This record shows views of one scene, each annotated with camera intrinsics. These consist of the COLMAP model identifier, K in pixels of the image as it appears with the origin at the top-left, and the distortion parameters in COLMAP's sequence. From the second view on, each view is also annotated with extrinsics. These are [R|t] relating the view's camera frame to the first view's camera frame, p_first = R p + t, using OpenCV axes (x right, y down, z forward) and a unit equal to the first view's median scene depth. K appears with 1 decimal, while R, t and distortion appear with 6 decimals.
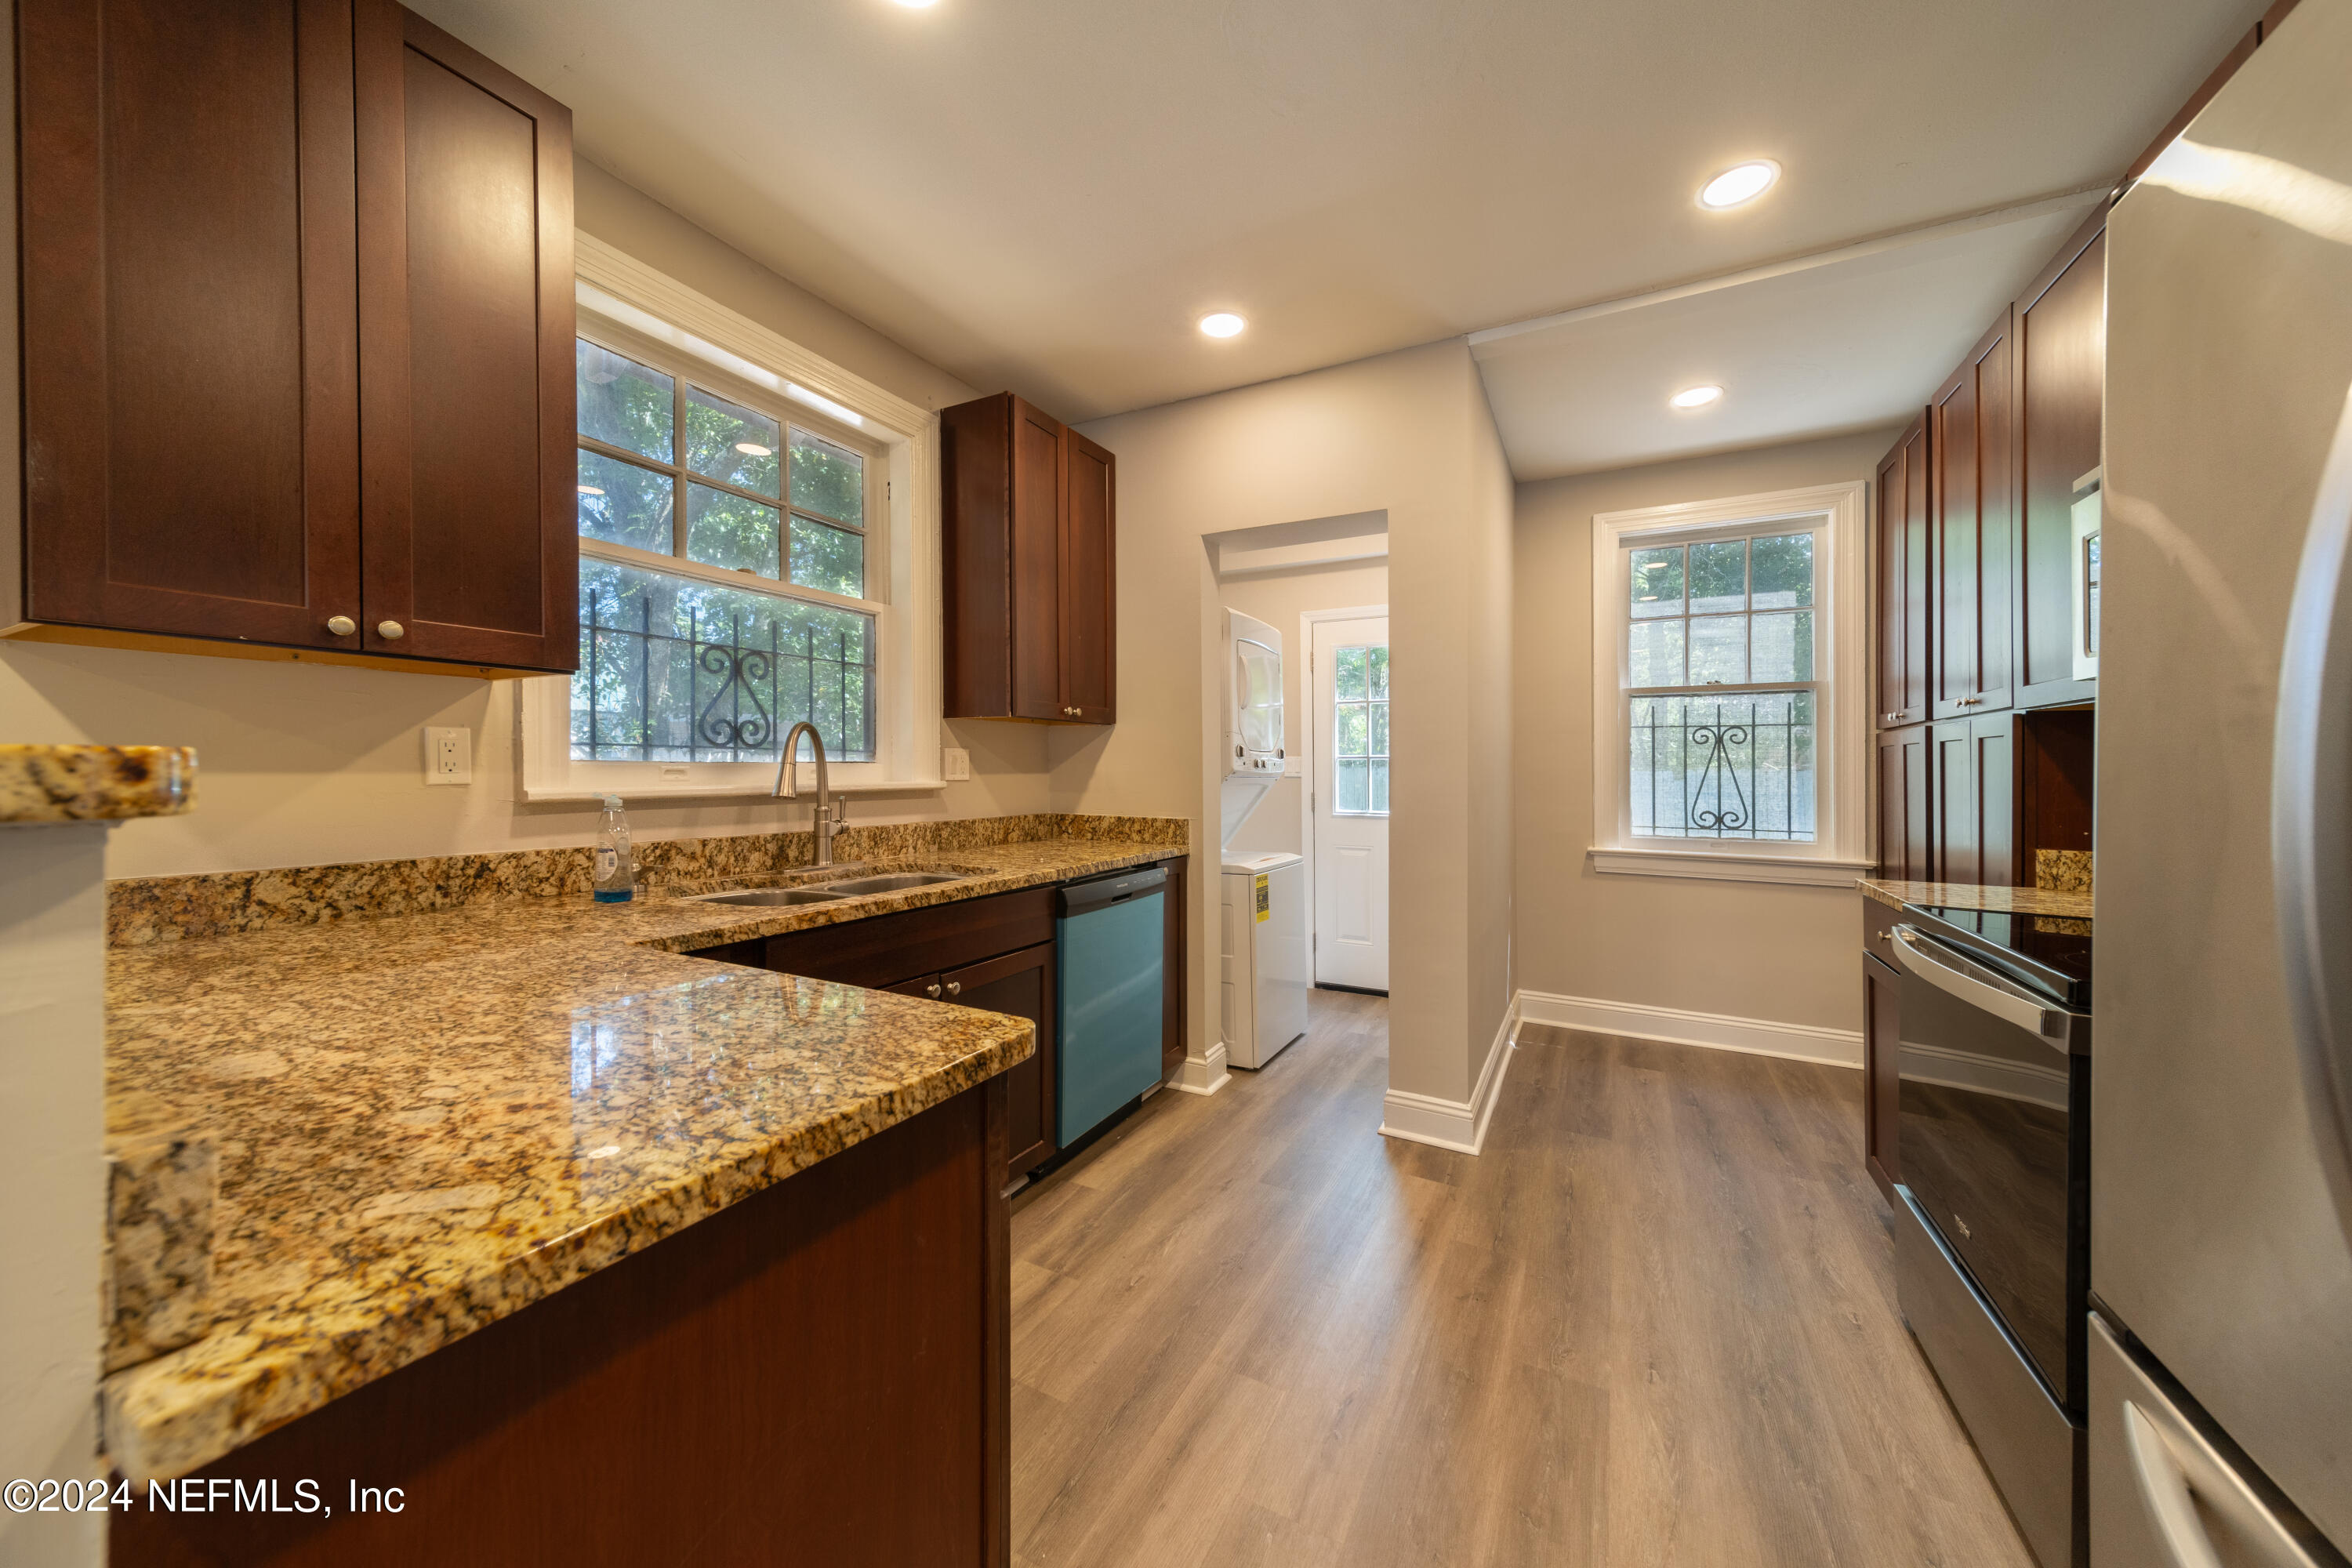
lens RADIAL K [[813.9, 0, 1164.7], [0, 813.9, 765.0], [0, 0, 1]] dist [0.011140, -0.000739]
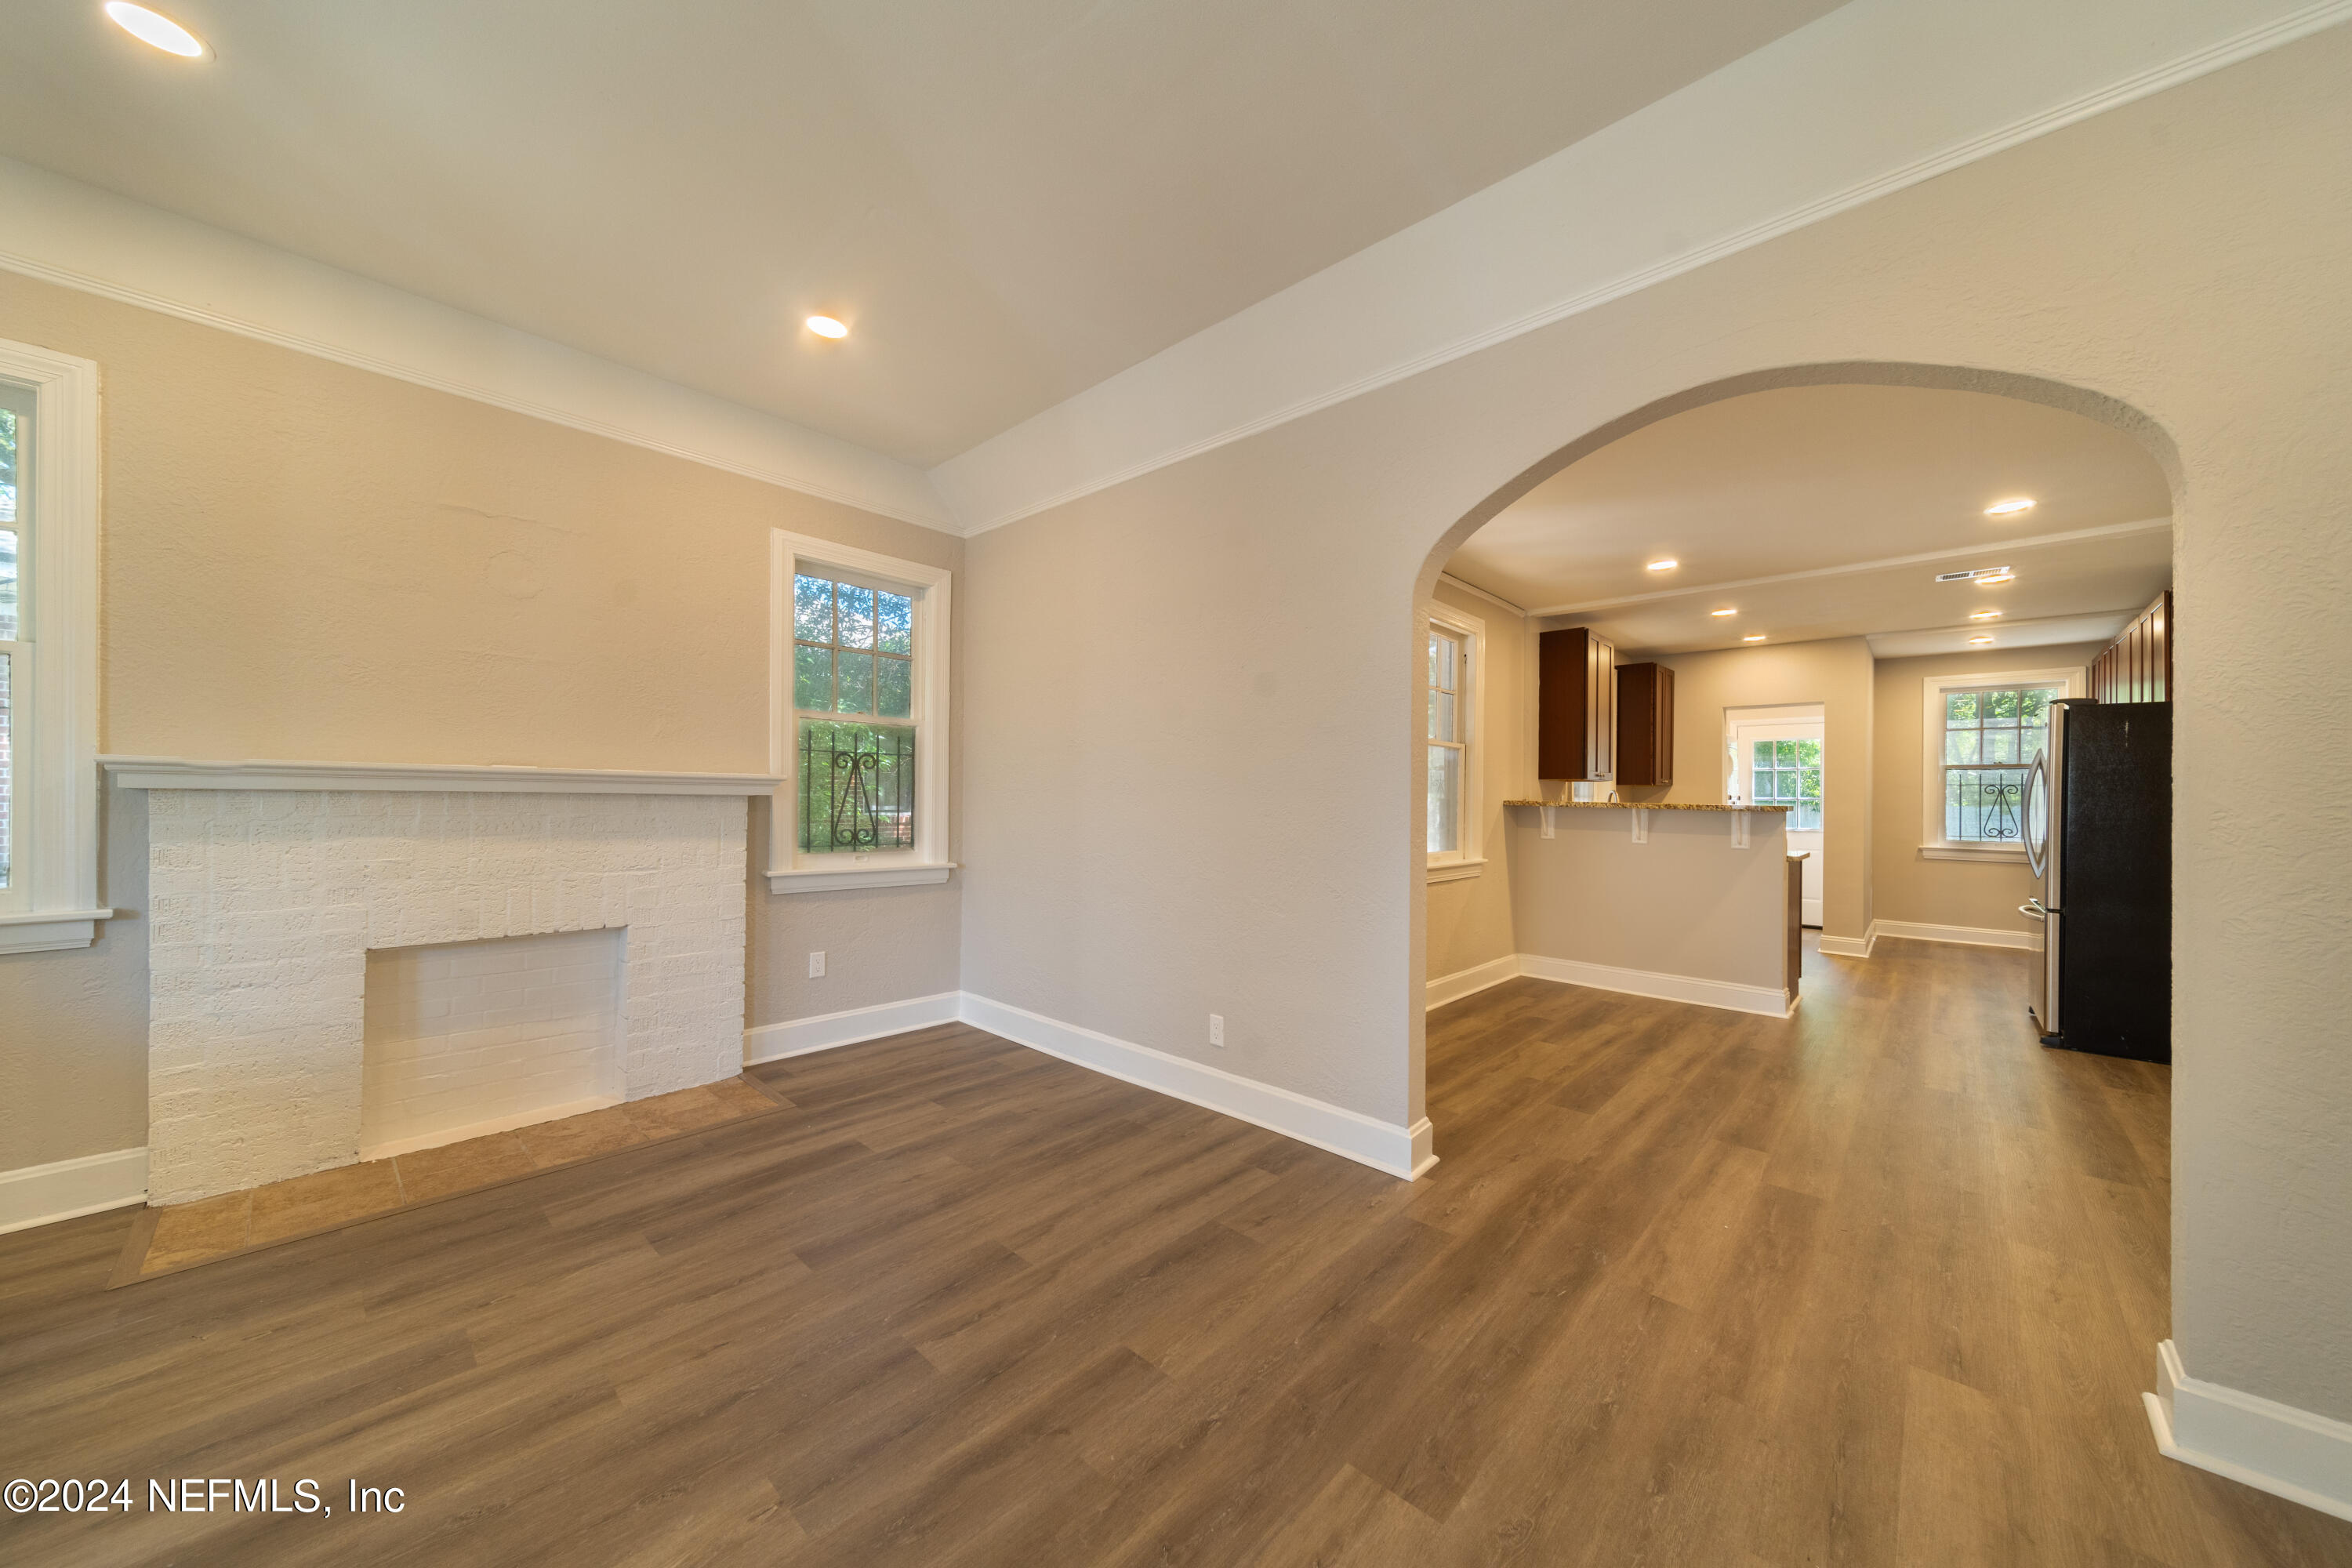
lens RADIAL K [[813.9, 0, 1163.8], [0, 813.9, 790.6], [0, 0, 1]] dist [0.011140, -0.000739]
pose [[0.967125, 0.004389, -0.254262, -0.769097], [-0.003771, 0.999989, 0.002921, -0.032270], [0.254272, -0.001866, 0.967131, -1.431686]]
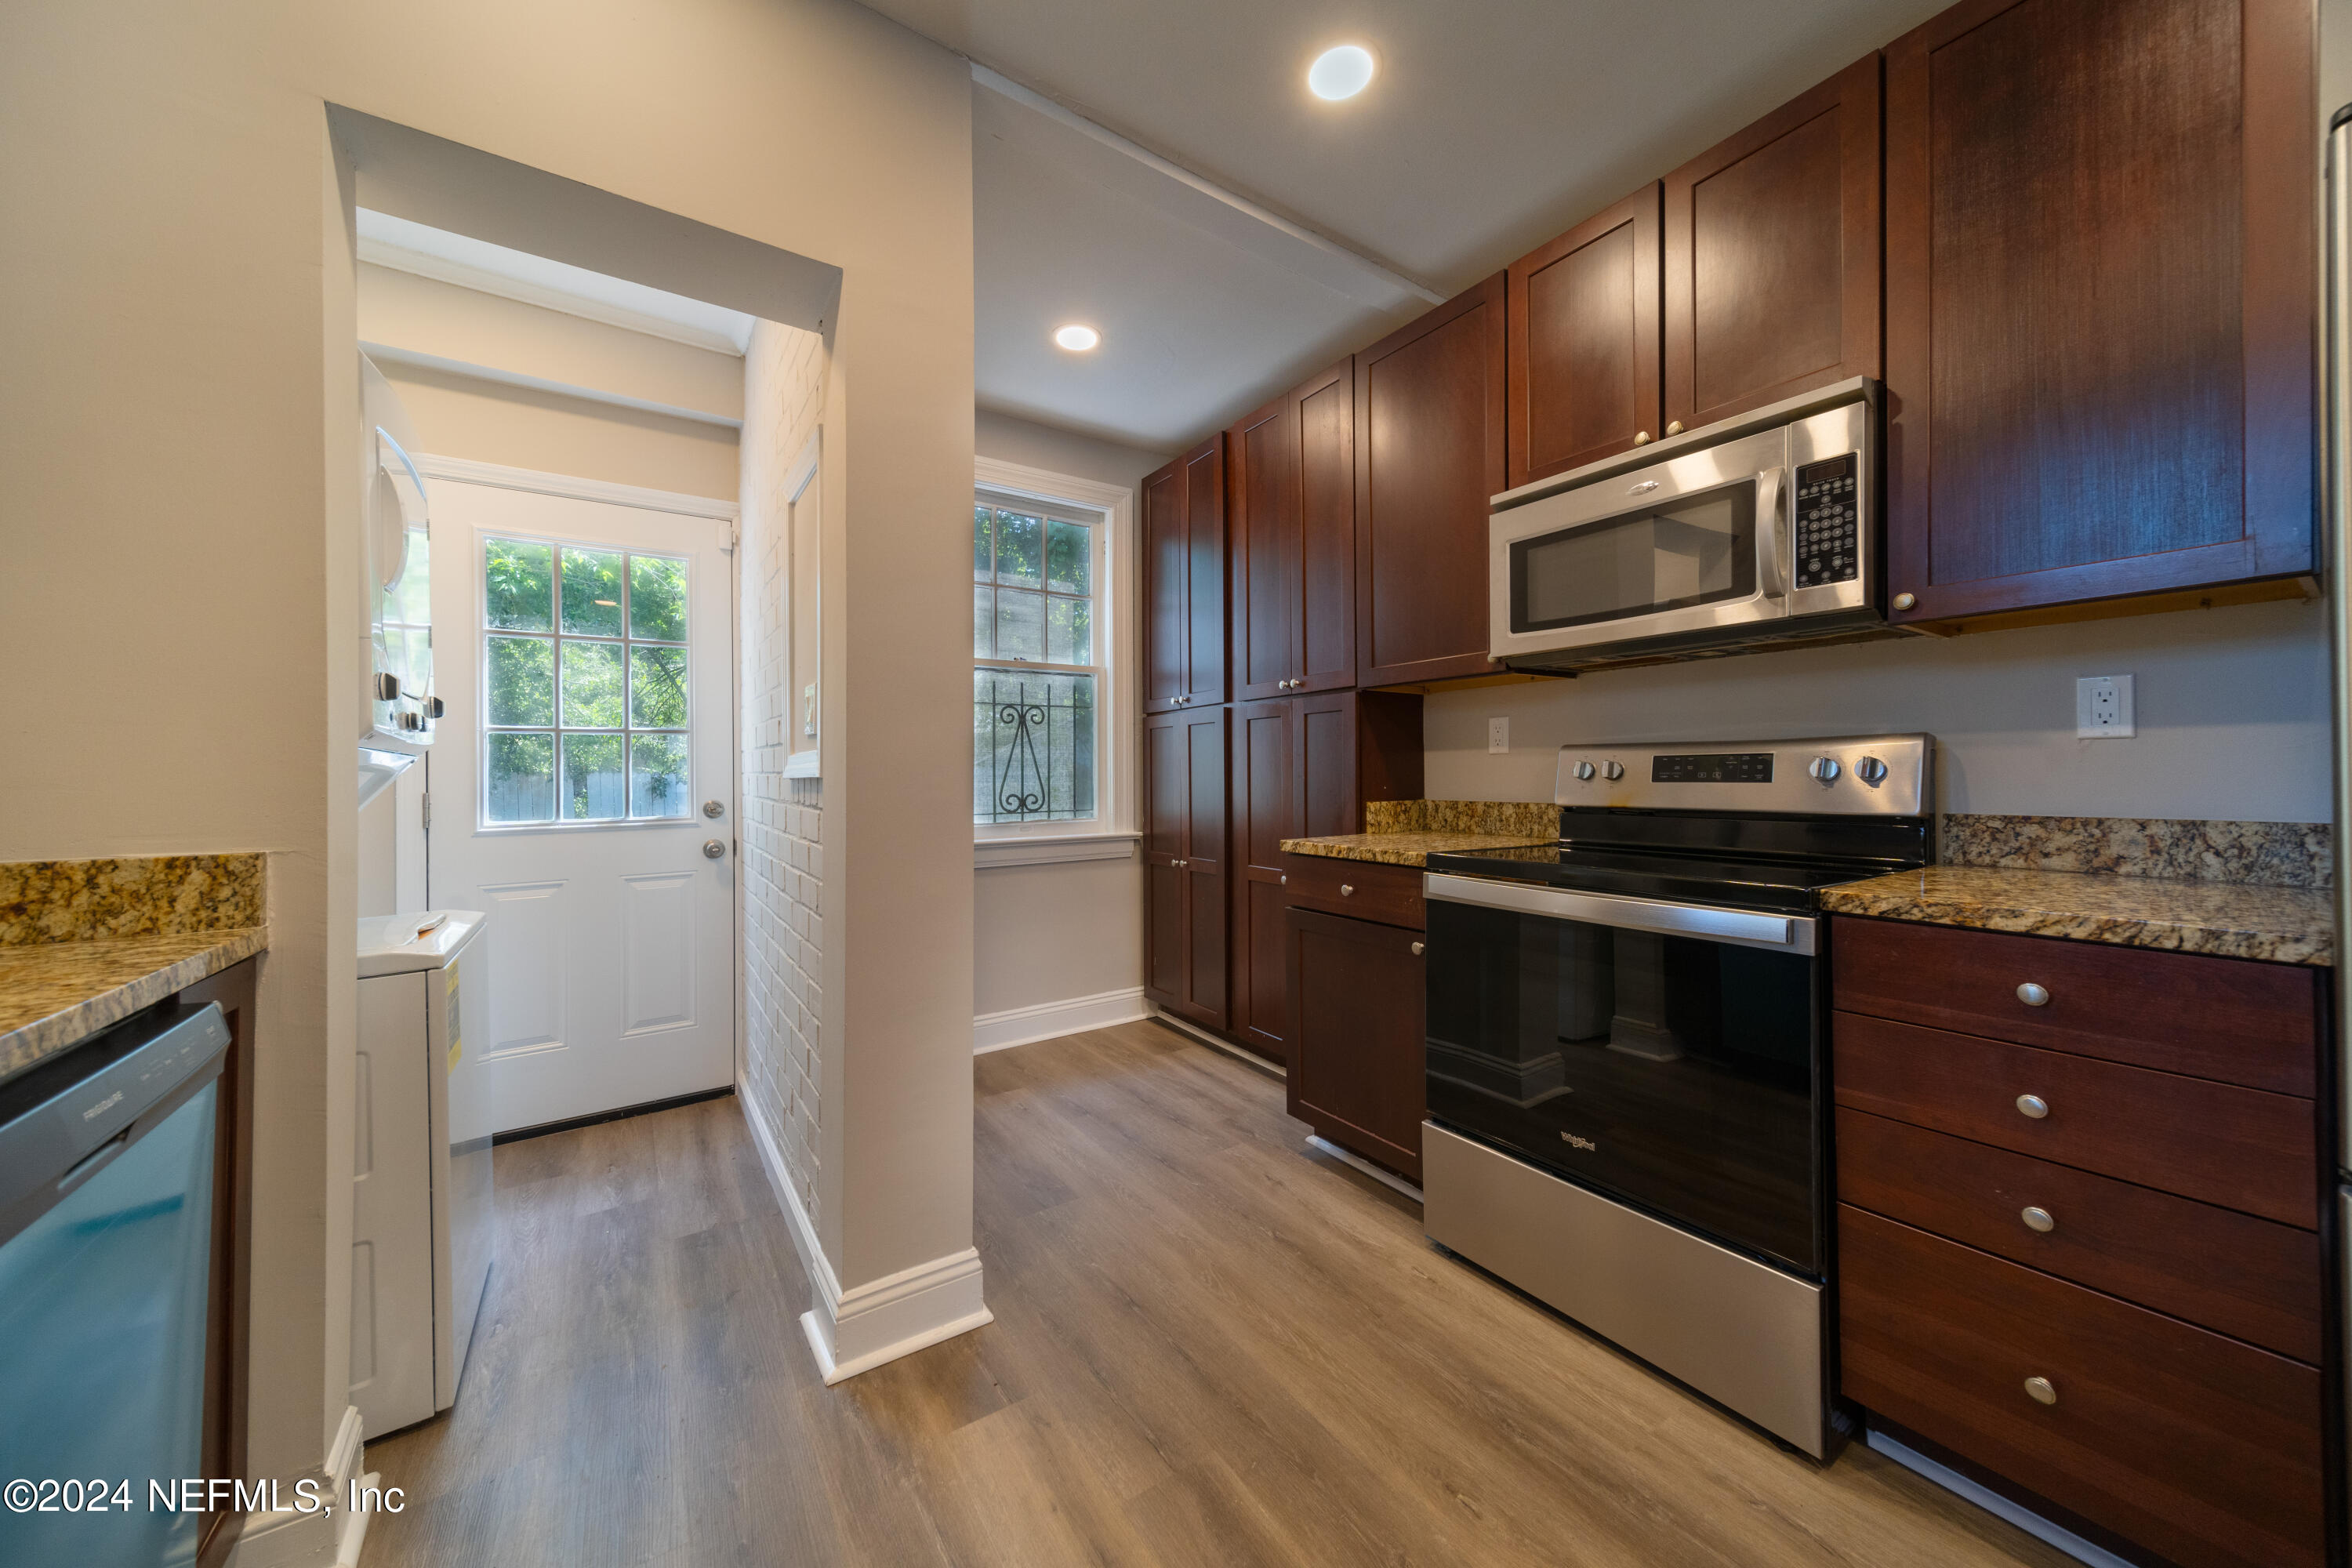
lens RADIAL K [[813.9, 0, 1140.9], [0, 813.9, 756.8], [0, 0, 1]] dist [0.011140, -0.000739]
pose [[0.459599, 0.010260, 0.888067, -0.109370], [0.010334, 0.999804, -0.016898, 0.031084], [-0.888067, 0.016944, 0.459402, 0.441716]]
